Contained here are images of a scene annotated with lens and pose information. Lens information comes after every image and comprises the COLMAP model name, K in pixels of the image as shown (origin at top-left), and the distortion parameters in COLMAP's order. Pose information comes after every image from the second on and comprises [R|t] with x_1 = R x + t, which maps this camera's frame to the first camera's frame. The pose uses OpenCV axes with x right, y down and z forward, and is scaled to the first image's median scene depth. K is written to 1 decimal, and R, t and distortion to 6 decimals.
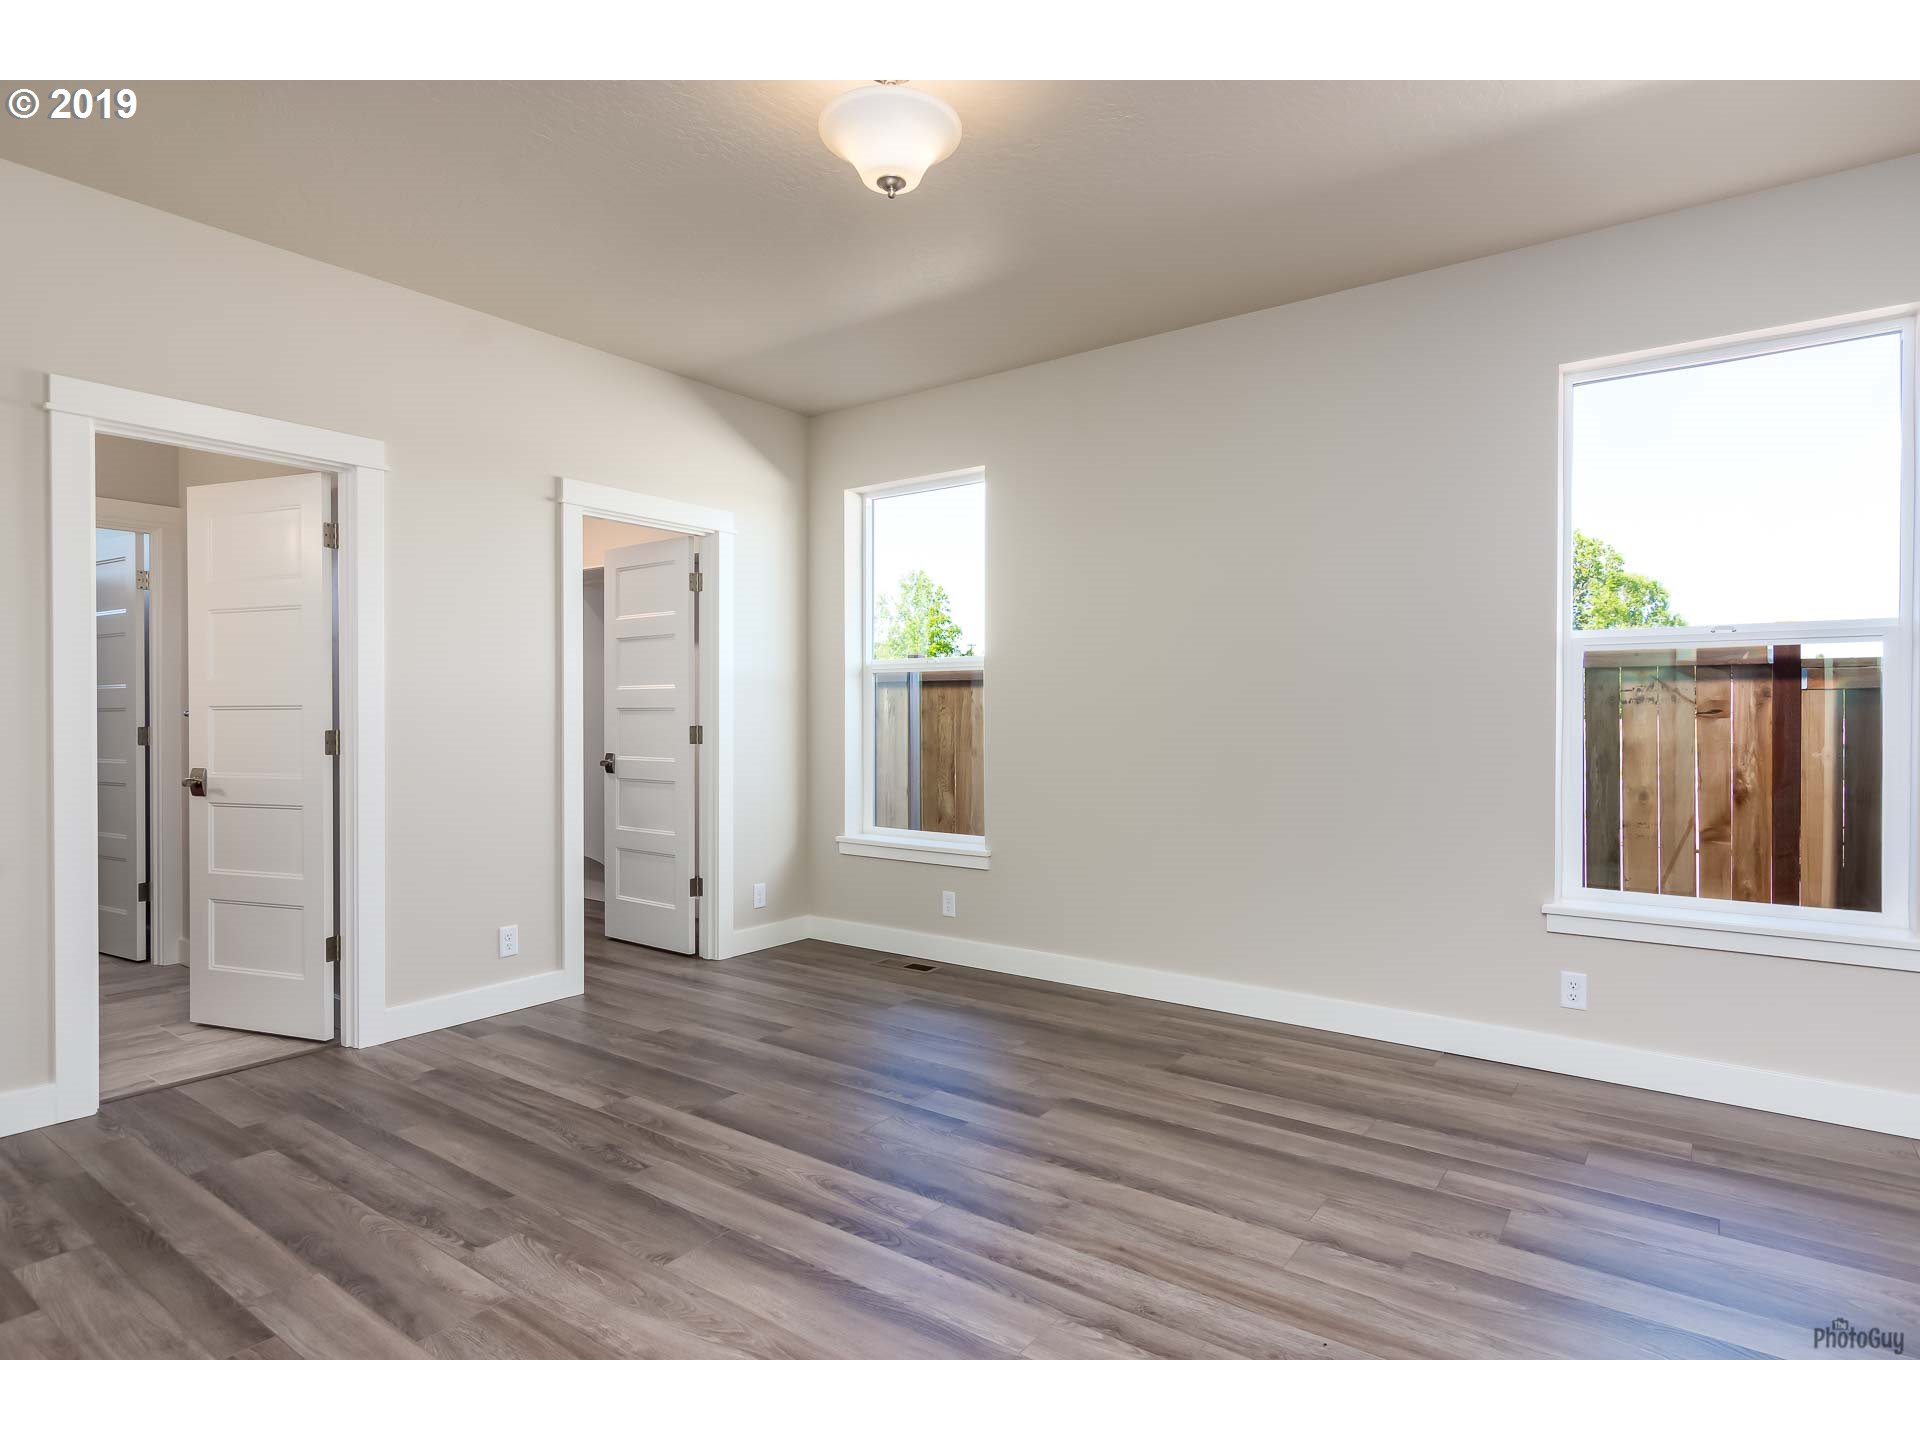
lens RADIAL K [[1055.1, 0, 978.0], [0, 1055.1, 724.9], [0, 0, 1]] dist [-0.000364, -0.001407]
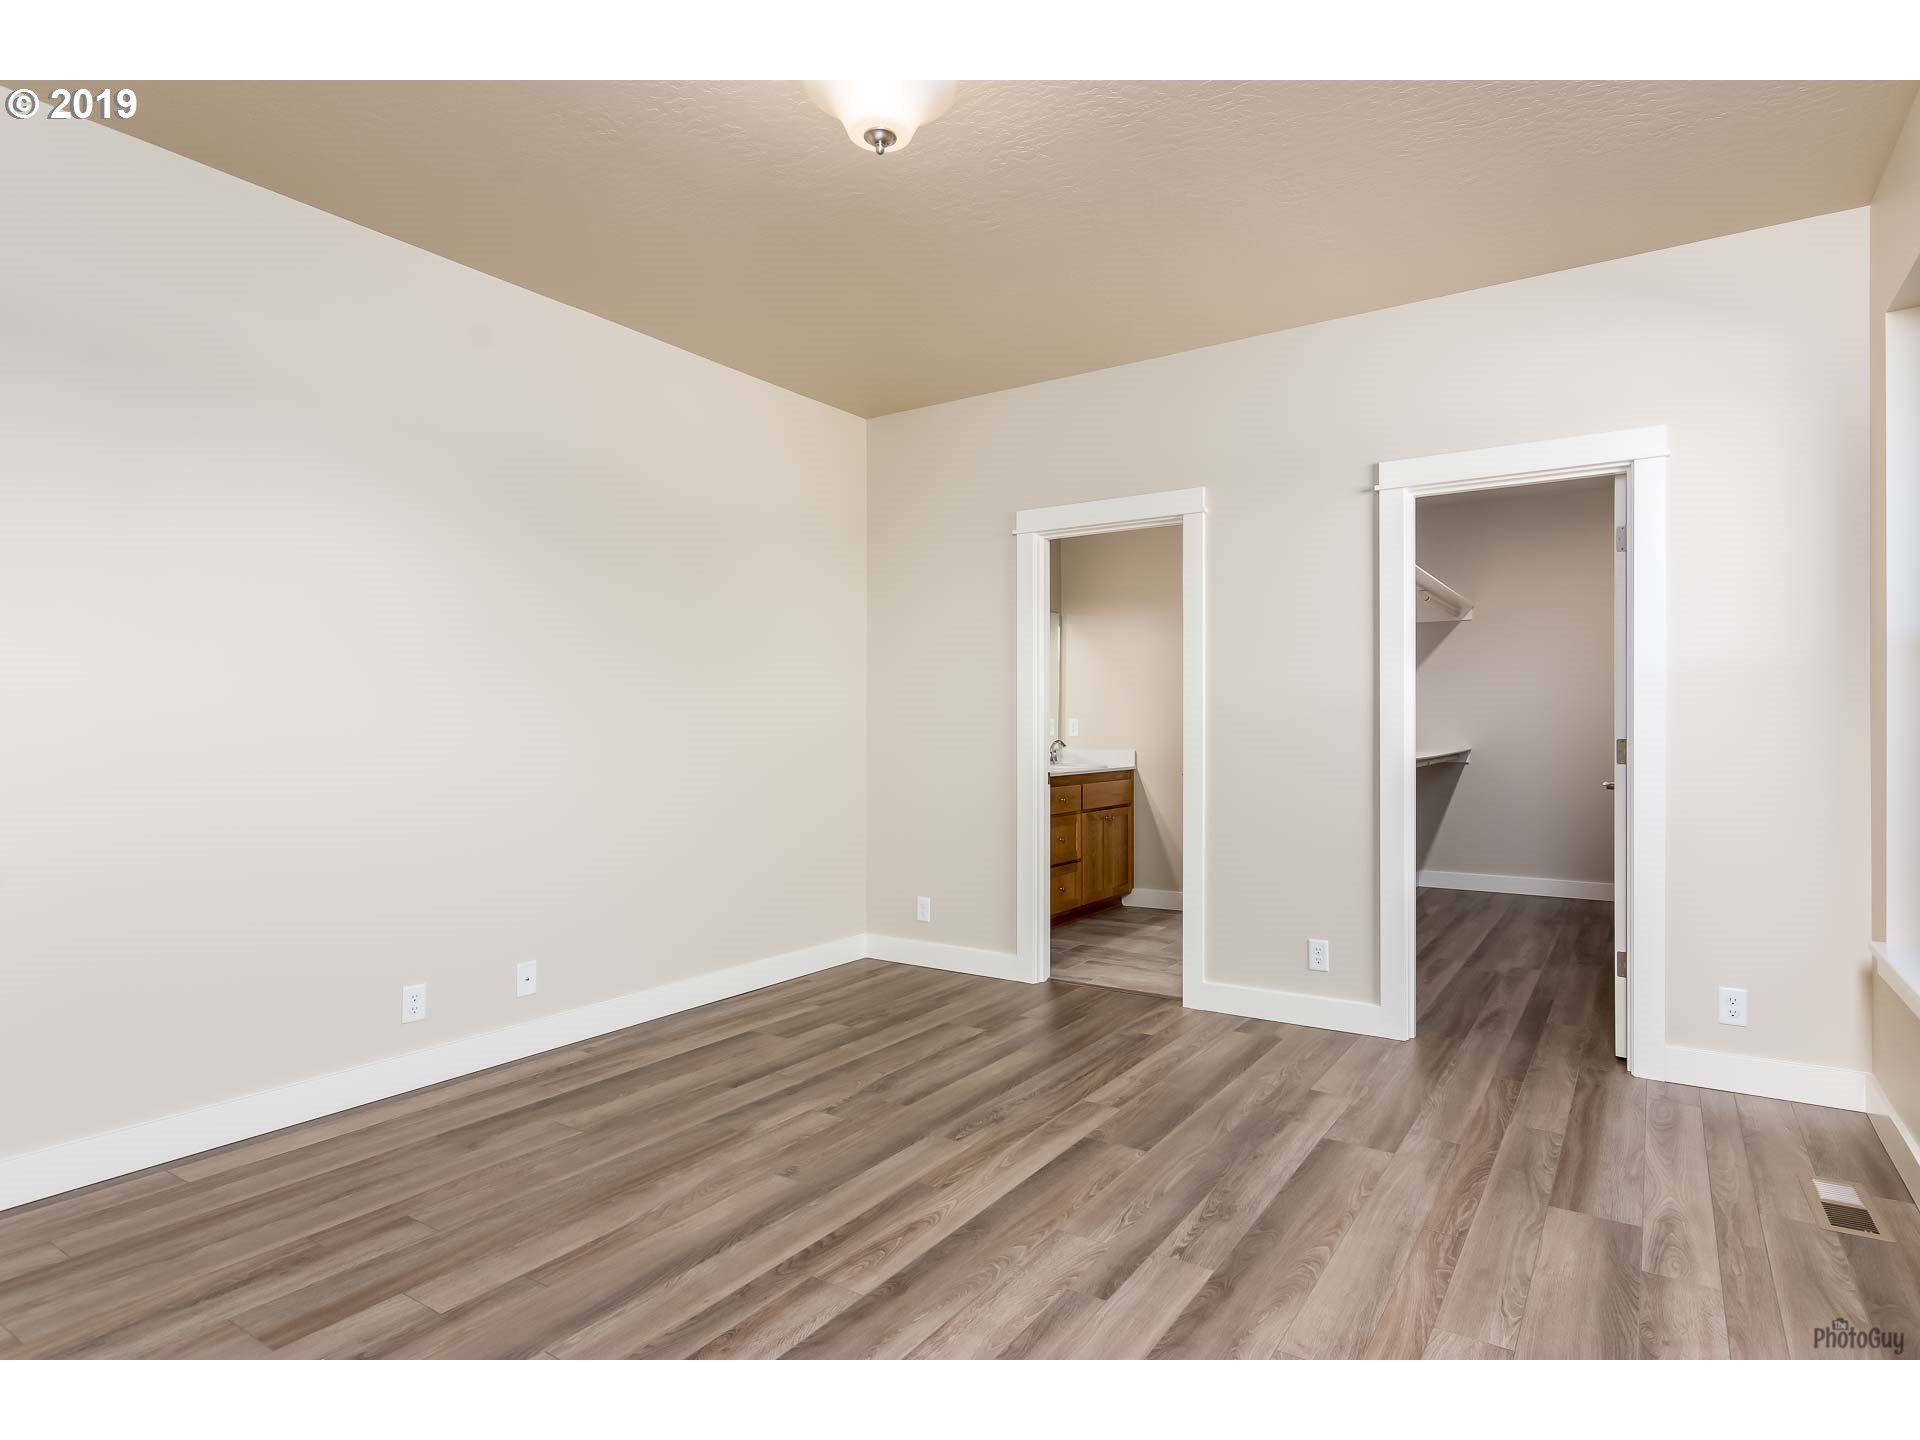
lens RADIAL K [[1004.8, 0, 960.0], [0, 1004.8, 720.0], [0, 0, 1]] dist [-0.023426, -0.000615]
pose [[0.042435, -0.005410, -0.999085, 0.750446], [-0.010132, 0.999932, -0.005845, -0.006224], [0.999048, 0.010371, 0.042378, 1.003271]]
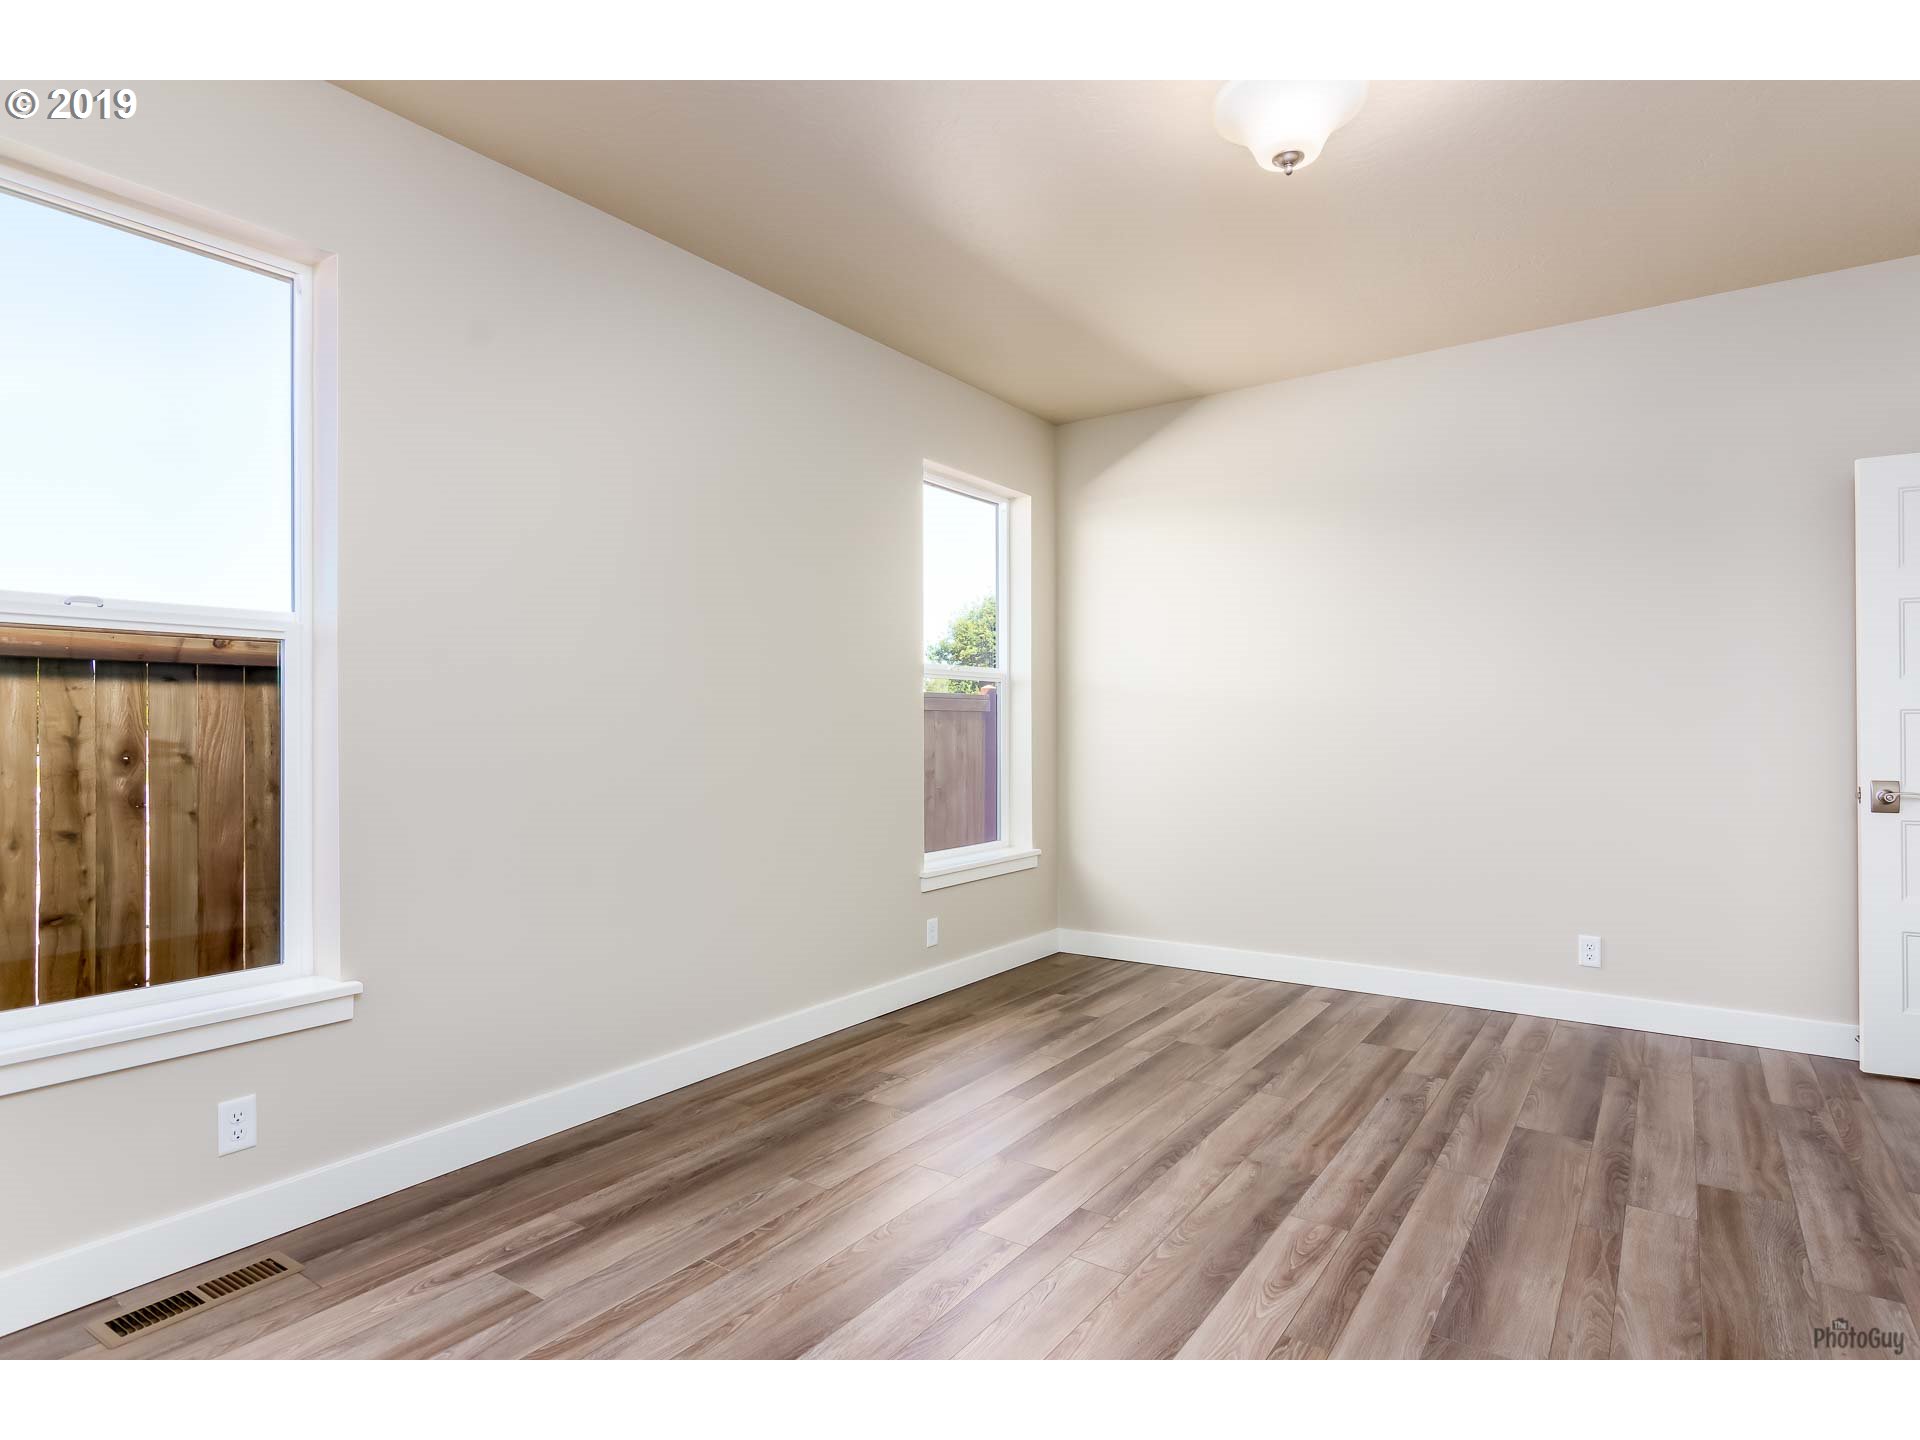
lens RADIAL K [[1055.1, 0, 978.0], [0, 1055.1, 724.9], [0, 0, 1]] dist [-0.000364, -0.001407]
pose [[-0.051707, 0.001927, 0.998660, -0.968242], [0.016996, 0.999855, -0.001049, -0.007110], [-0.998518, 0.016919, -0.051733, 1.287216]]
